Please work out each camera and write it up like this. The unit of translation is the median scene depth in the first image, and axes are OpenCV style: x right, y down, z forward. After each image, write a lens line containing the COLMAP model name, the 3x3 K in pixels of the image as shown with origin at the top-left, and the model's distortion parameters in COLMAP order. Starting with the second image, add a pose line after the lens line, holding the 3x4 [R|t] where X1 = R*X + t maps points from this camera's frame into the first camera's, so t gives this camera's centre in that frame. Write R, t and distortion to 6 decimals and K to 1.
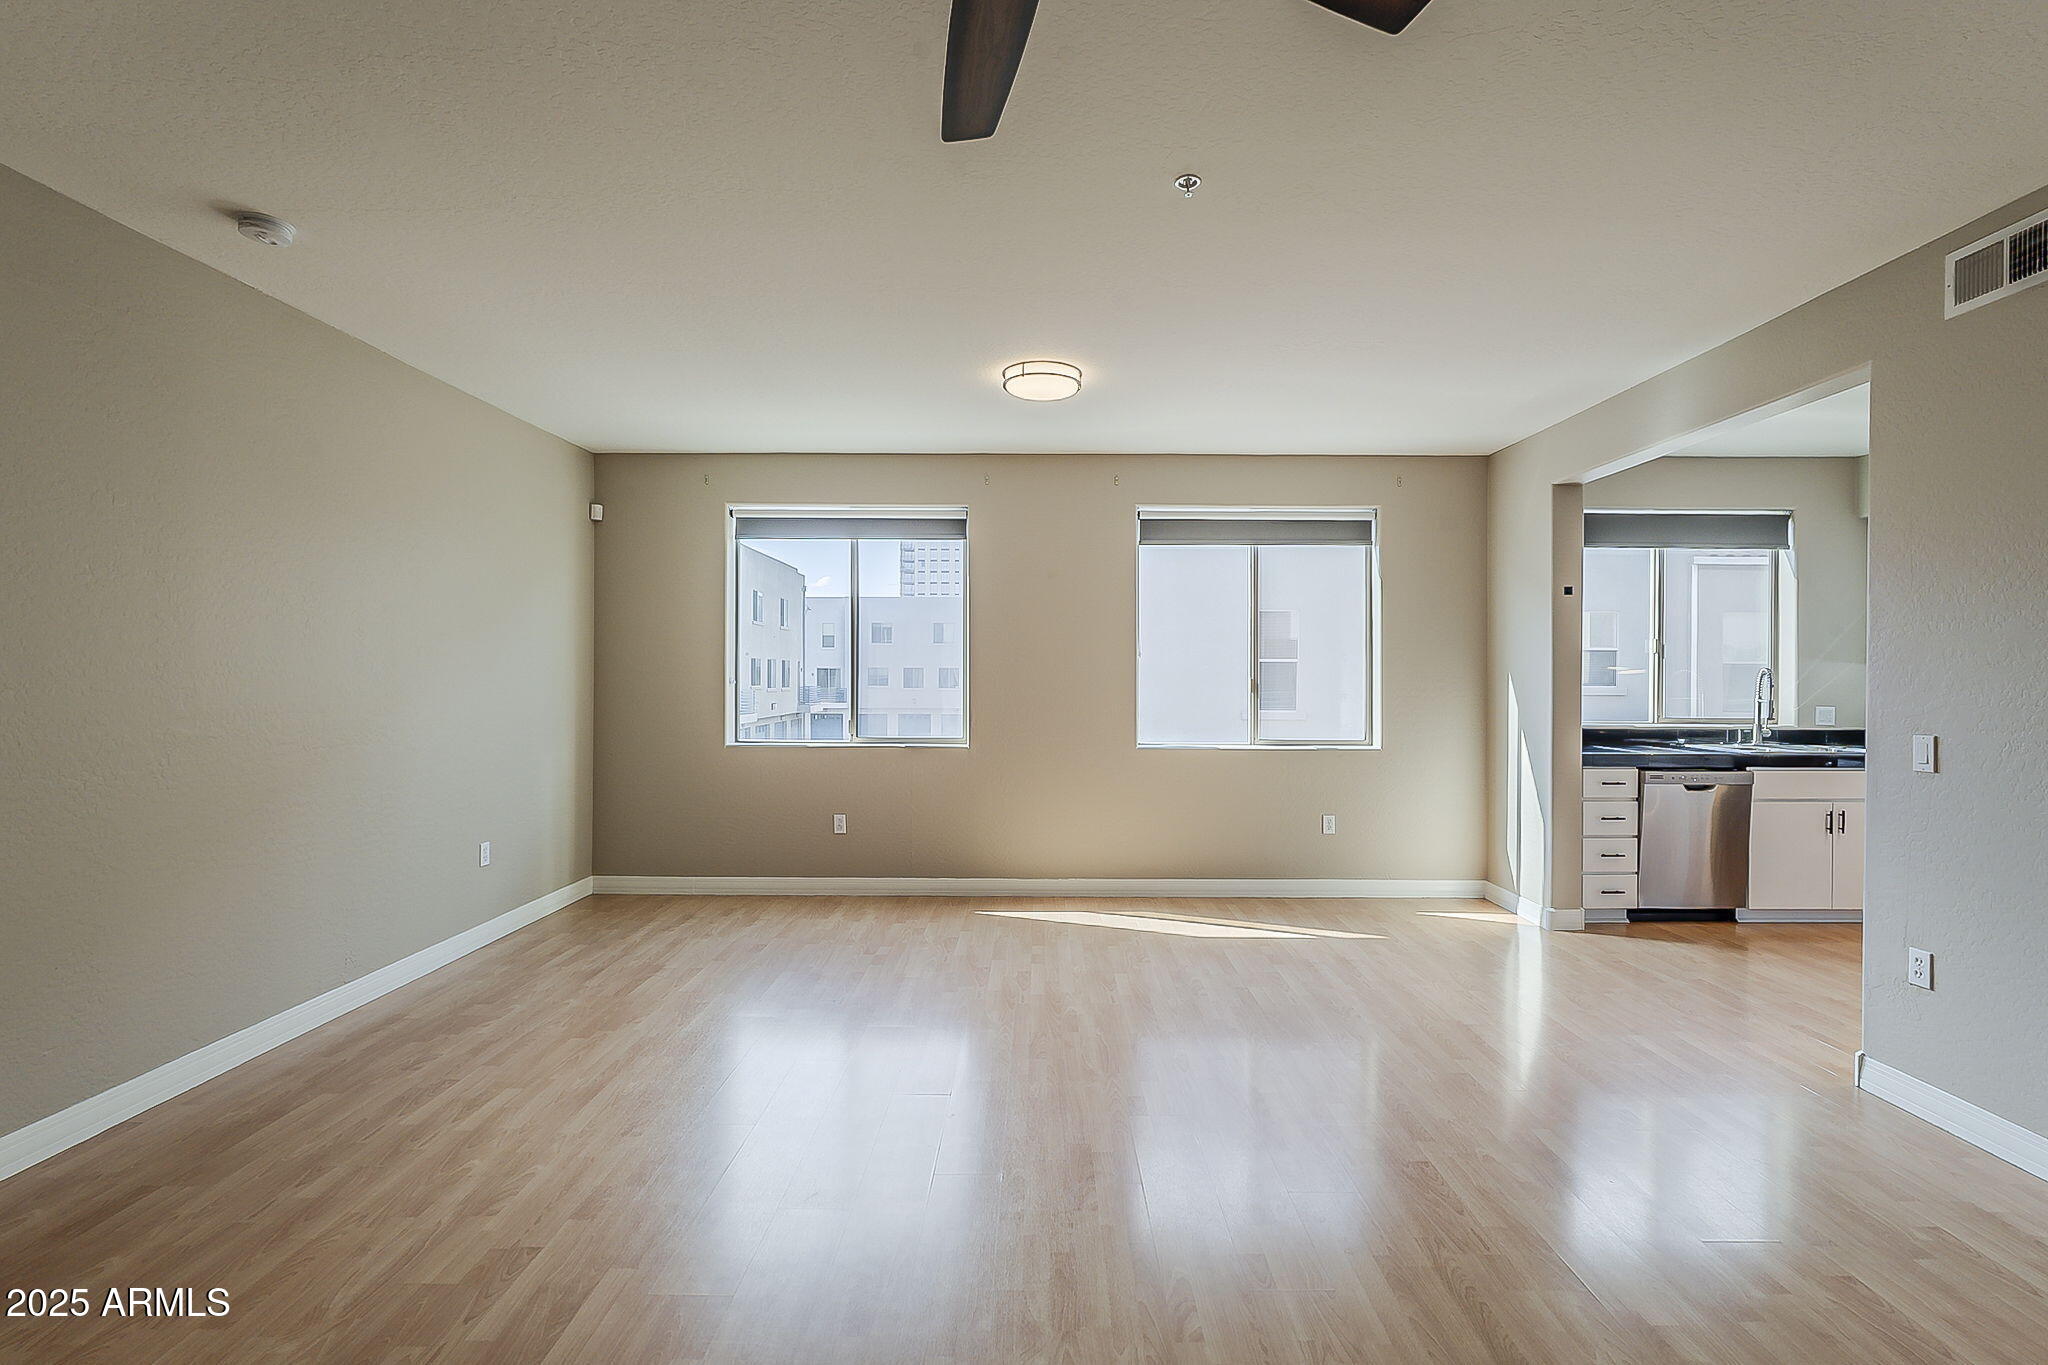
lens RADIAL K [[913.6, 0, 1024.0], [0, 913.6, 682.5], [0, 0, 1]] dist [-0.002234, 0.000107]
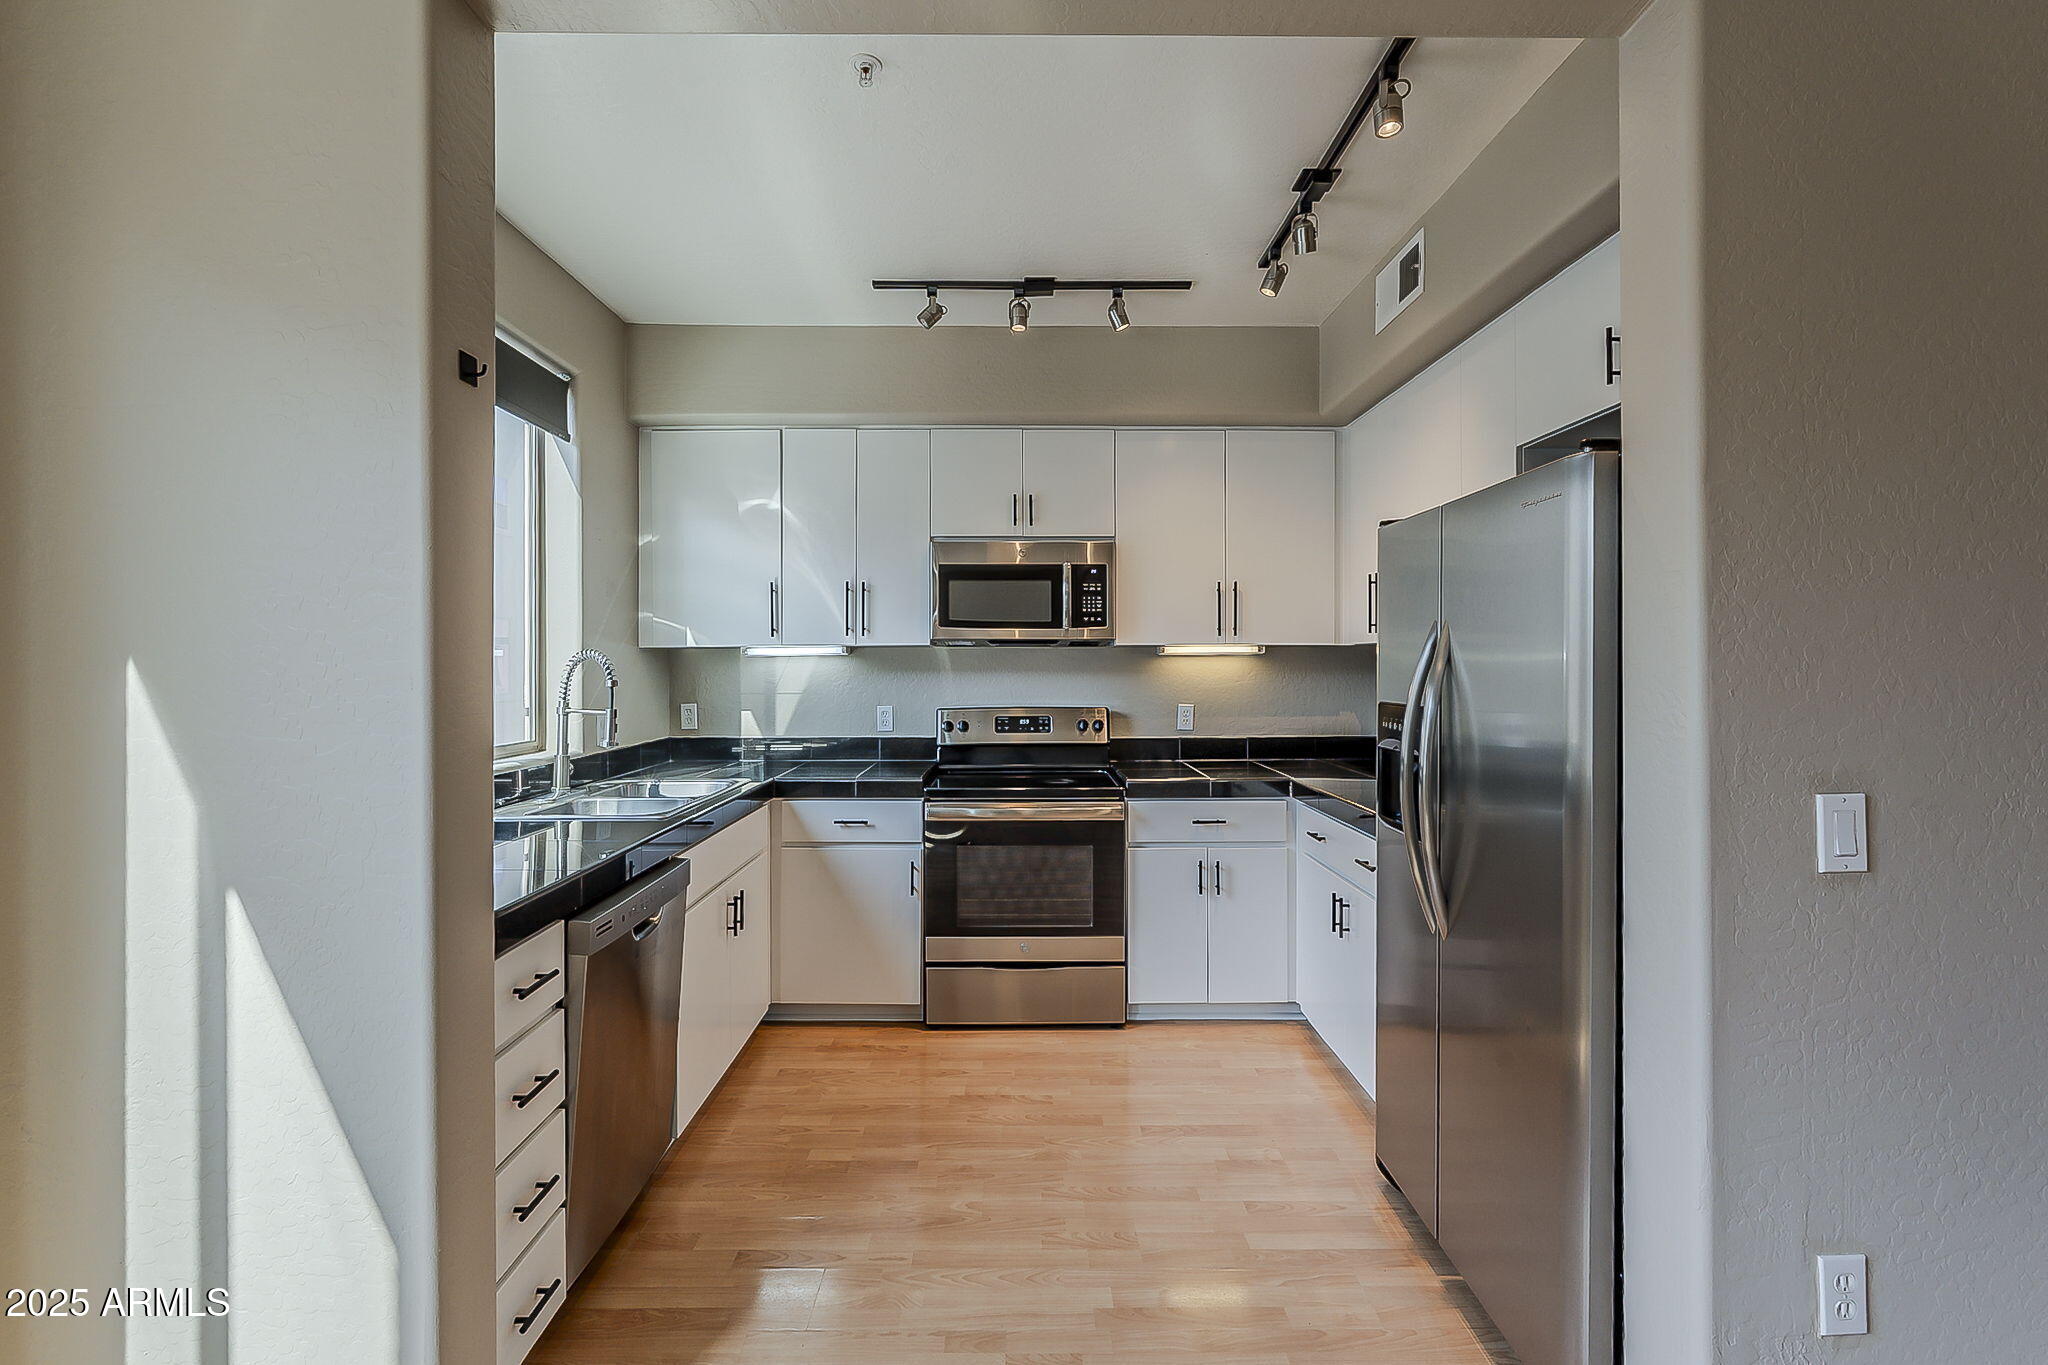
lens RADIAL K [[903.4, 0, 1020.3], [0, 903.4, 664.5], [0, 0, 1]] dist [-0.000473, 0.000018]
pose [[-0.016242, -0.001489, 0.999867, 0.268038], [0.006185, 0.999980, 0.001590, -0.005913], [-0.999849, 0.006210, -0.016233, 0.723236]]
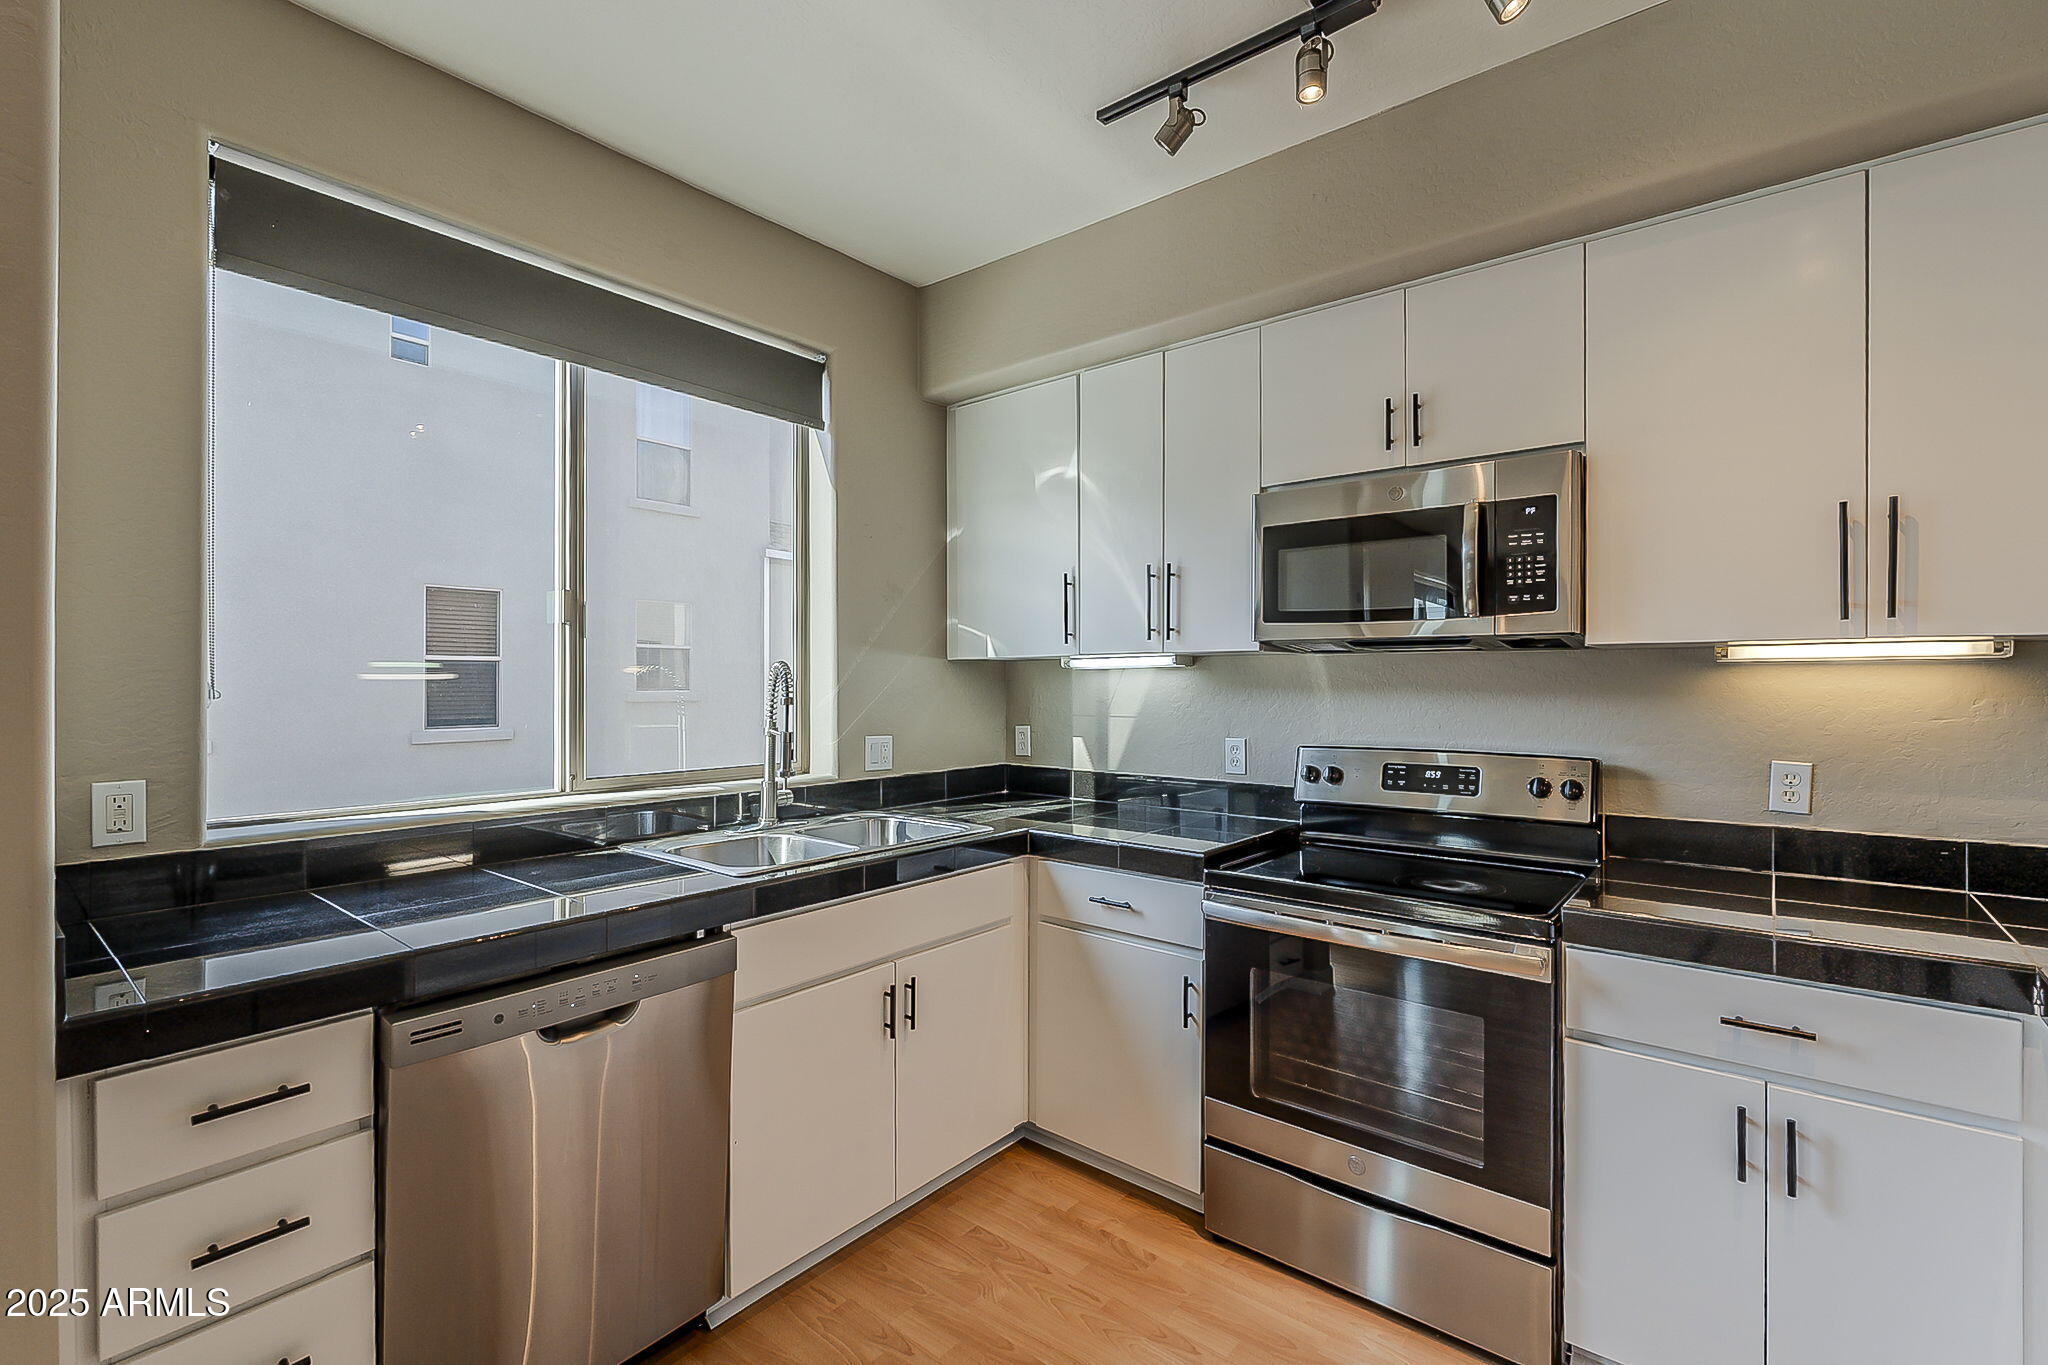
lens RADIAL K [[913.6, 0, 1024.0], [0, 913.6, 682.5], [0, 0, 1]] dist [-0.002234, 0.000107]
pose [[0.633186, -0.003706, 0.773991, 0.511497], [0.003872, 0.999991, 0.001621, -0.005138], [-0.773990, 0.001970, 0.633195, 0.587319]]
